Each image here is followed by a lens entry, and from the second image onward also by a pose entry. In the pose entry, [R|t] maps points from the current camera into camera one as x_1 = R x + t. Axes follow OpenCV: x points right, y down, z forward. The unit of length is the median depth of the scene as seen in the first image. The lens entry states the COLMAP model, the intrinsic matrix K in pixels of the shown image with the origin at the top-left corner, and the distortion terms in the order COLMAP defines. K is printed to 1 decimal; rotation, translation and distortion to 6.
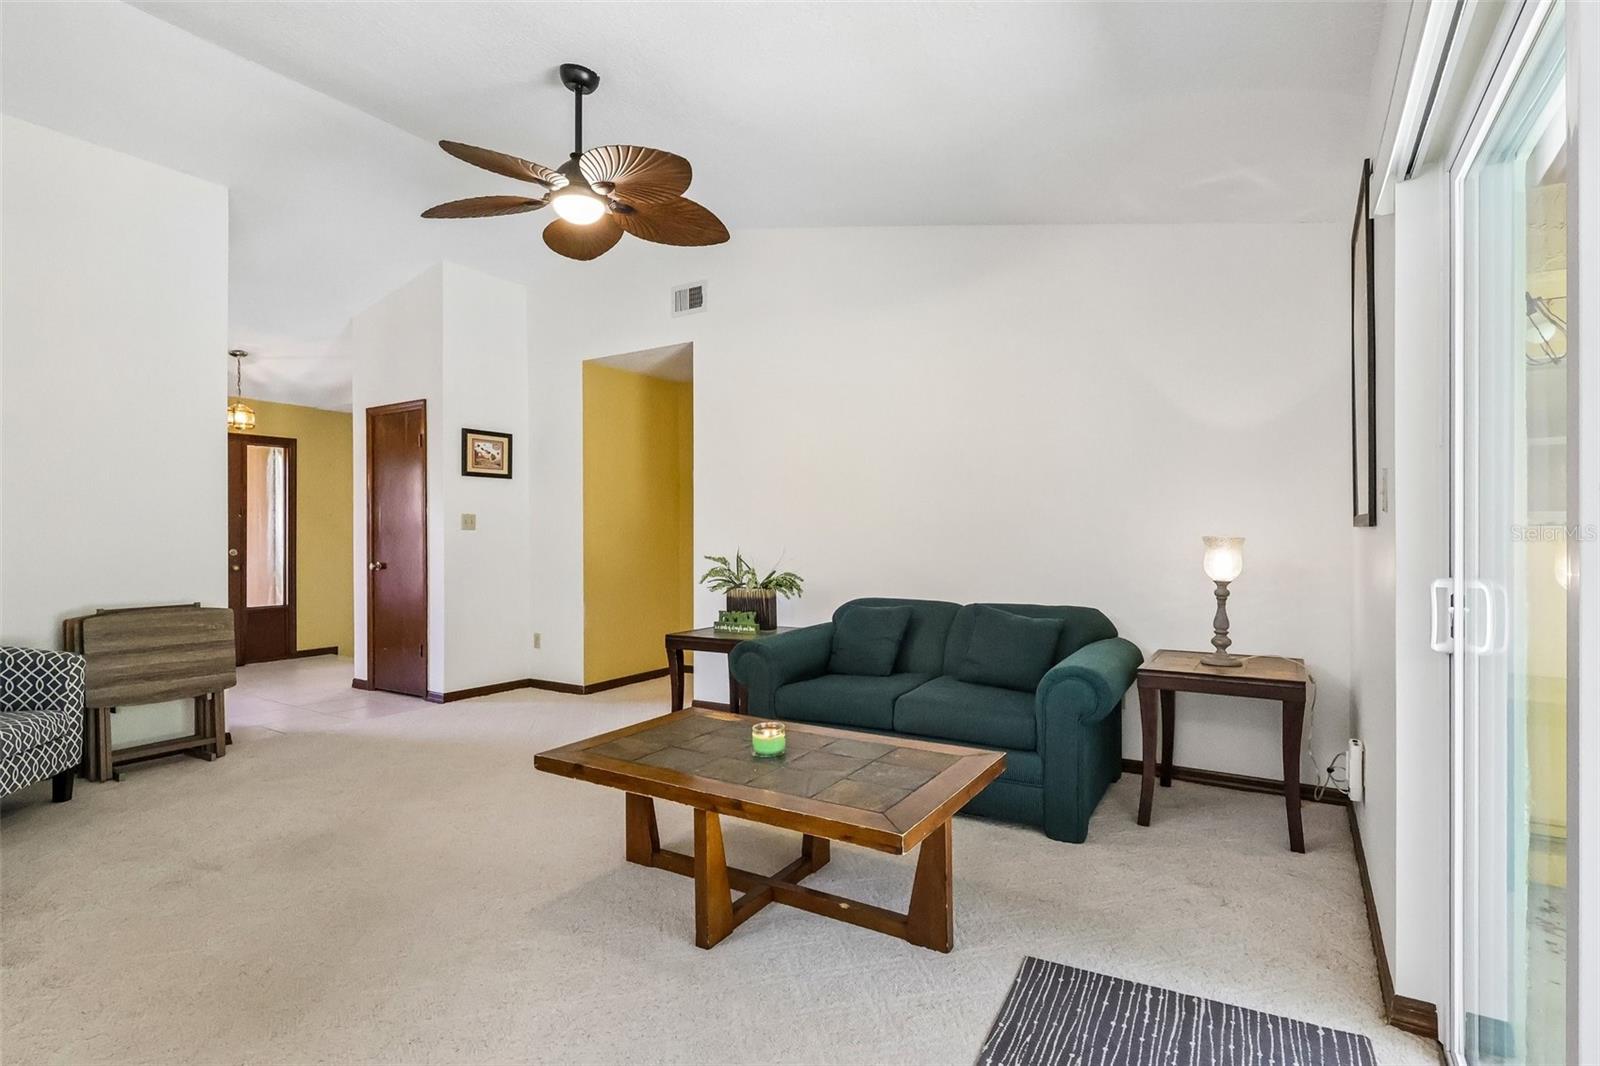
lens RADIAL K [[782.9, 0, 808.0], [0, 782.9, 541.4], [0, 0, 1]] dist [0.001226, 0.000571]
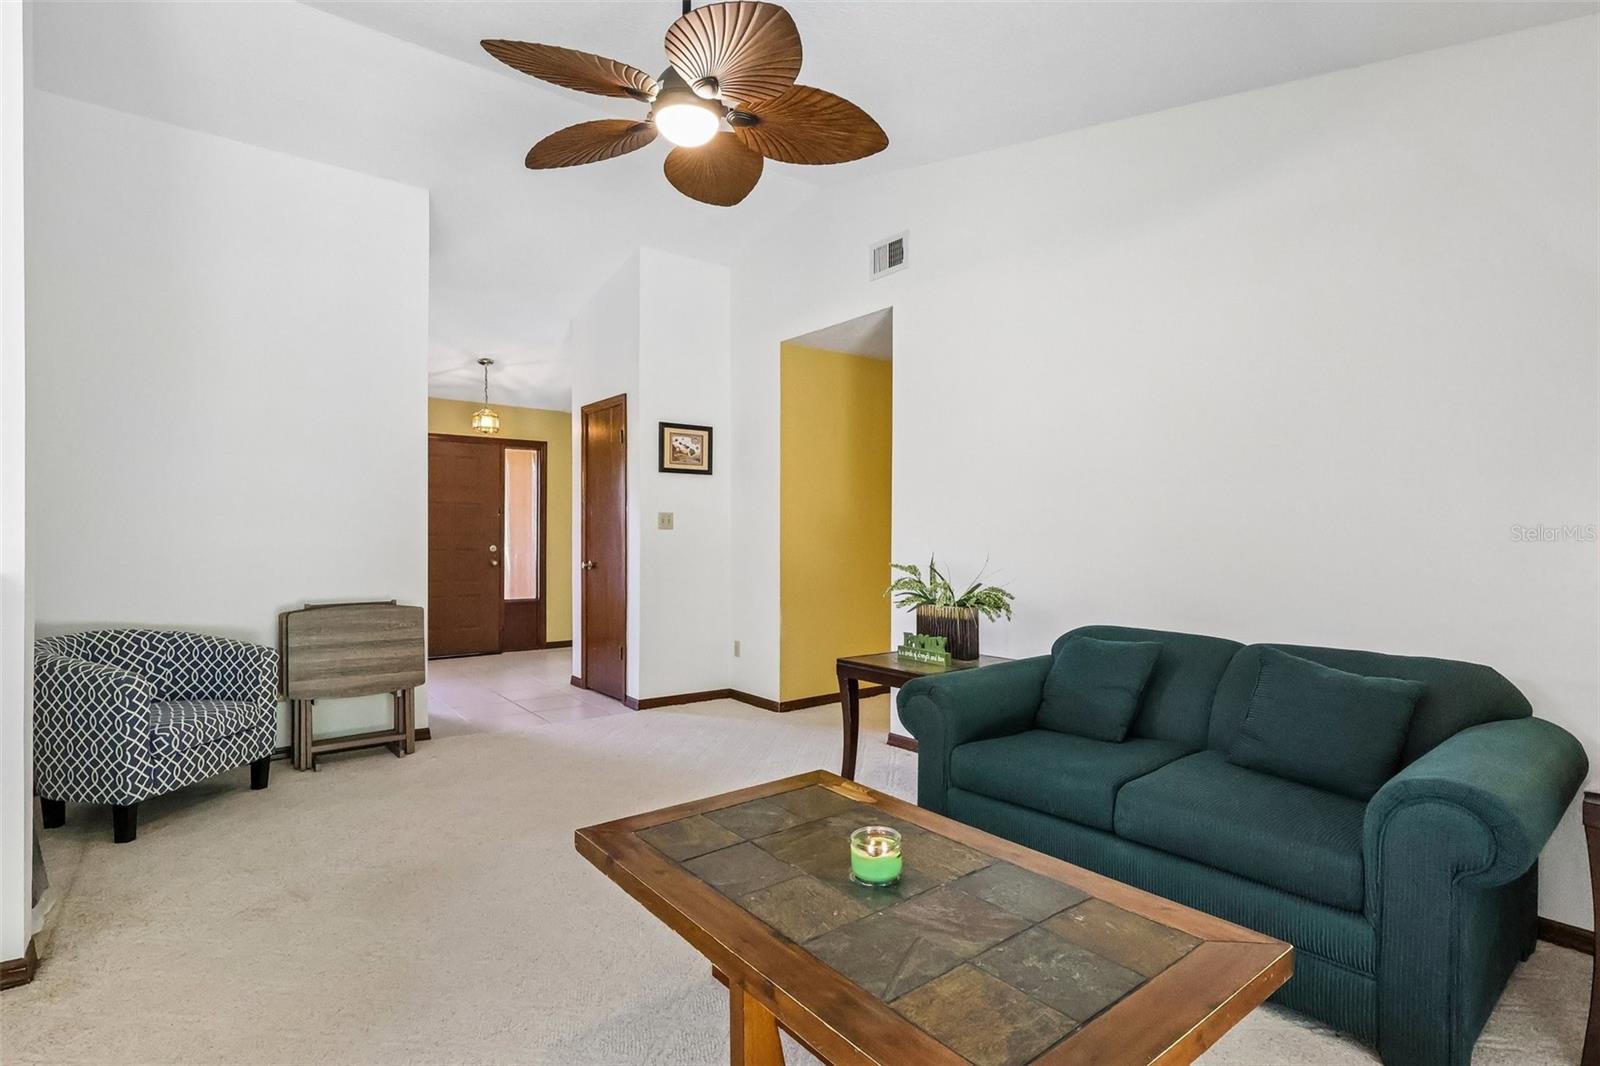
lens RADIAL K [[782.9, 0, 808.0], [0, 782.9, 541.4], [0, 0, 1]] dist [0.001226, 0.000571]
pose [[0.939137, 0.011093, -0.343363, 0.073556], [-0.010325, 0.999938, 0.004065, -0.007531], [0.343387, -0.000273, 0.939194, 0.226518]]
